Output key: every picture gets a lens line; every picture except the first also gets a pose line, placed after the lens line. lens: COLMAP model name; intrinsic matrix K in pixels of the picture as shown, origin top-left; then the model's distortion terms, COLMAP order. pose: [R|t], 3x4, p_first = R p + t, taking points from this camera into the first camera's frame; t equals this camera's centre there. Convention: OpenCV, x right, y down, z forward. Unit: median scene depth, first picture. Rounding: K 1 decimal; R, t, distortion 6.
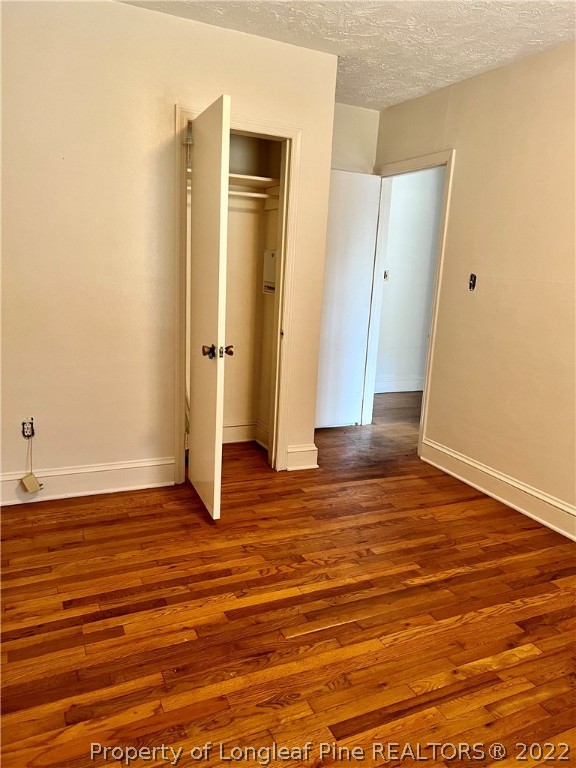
lens RADIAL K [[577.8, 0, 288.7], [0, 577.8, 383.2], [0, 0, 1]] dist [0.055947, -0.050498]
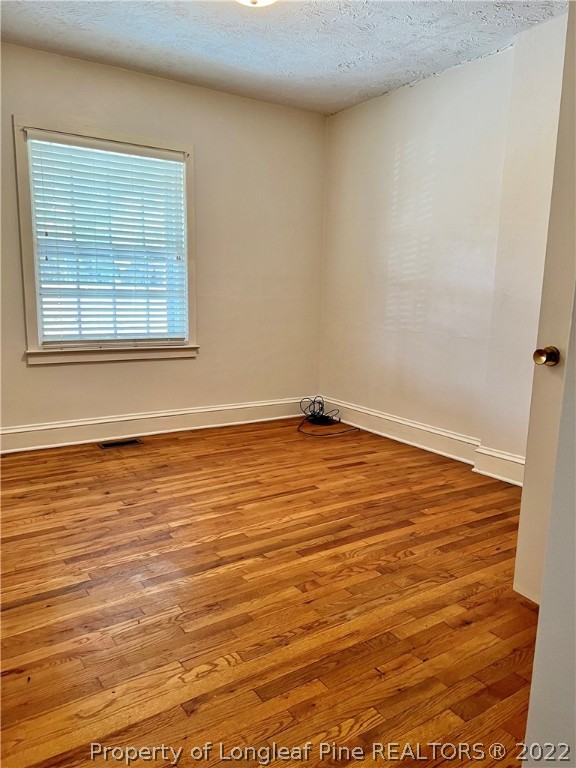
lens RADIAL K [[577.8, 0, 287.3], [0, 577.8, 382.8], [0, 0, 1]] dist [0.055947, -0.050498]
pose [[-0.988292, -0.055899, -0.141965, 0.318609], [-0.103272, 0.930004, 0.352742, -0.267572], [0.112310, 0.363274, -0.924888, 1.810578]]
